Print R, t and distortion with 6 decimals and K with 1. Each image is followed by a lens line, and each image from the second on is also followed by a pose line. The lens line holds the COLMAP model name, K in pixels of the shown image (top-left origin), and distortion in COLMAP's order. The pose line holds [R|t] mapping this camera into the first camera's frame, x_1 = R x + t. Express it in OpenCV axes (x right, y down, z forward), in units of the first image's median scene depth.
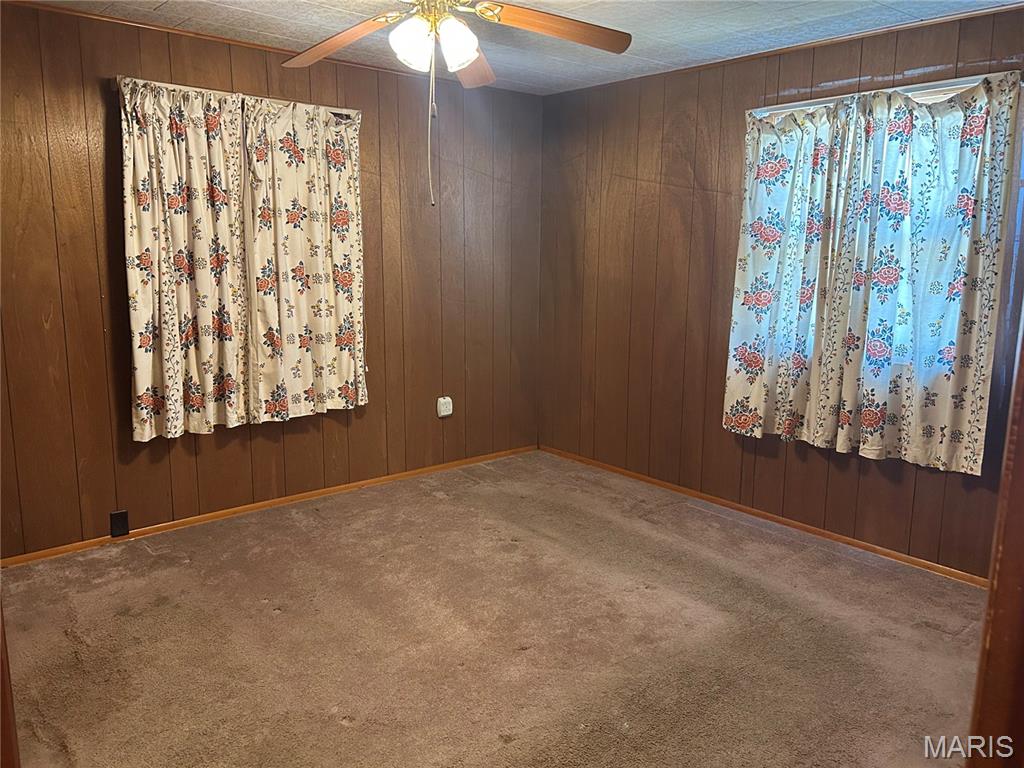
lens RADIAL K [[773.0, 0, 513.4], [0, 773.0, 382.2], [0, 0, 1]] dist [0.067765, -0.074667]
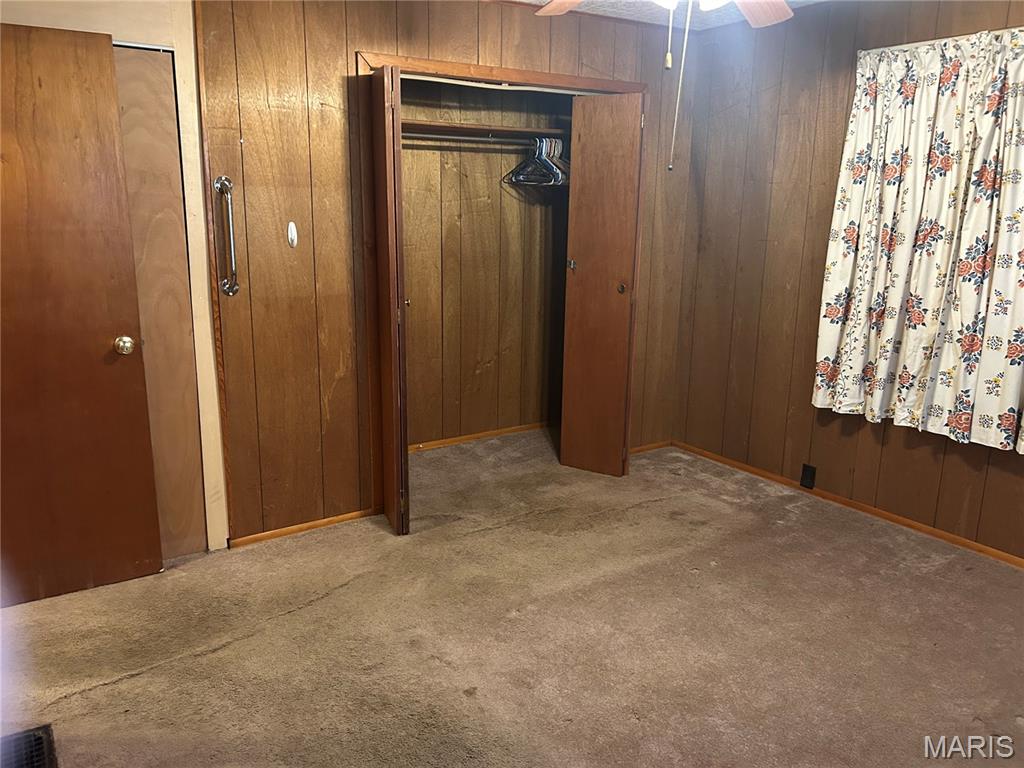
lens RADIAL K [[773.0, 0, 512.8], [0, 773.0, 381.6], [0, 0, 1]] dist [0.067765, -0.074667]
pose [[-0.115423, 0.213116, -0.970185, 0.581289], [-0.184996, 0.955012, 0.231793, -0.122931], [0.975937, 0.206235, -0.070805, 0.668320]]
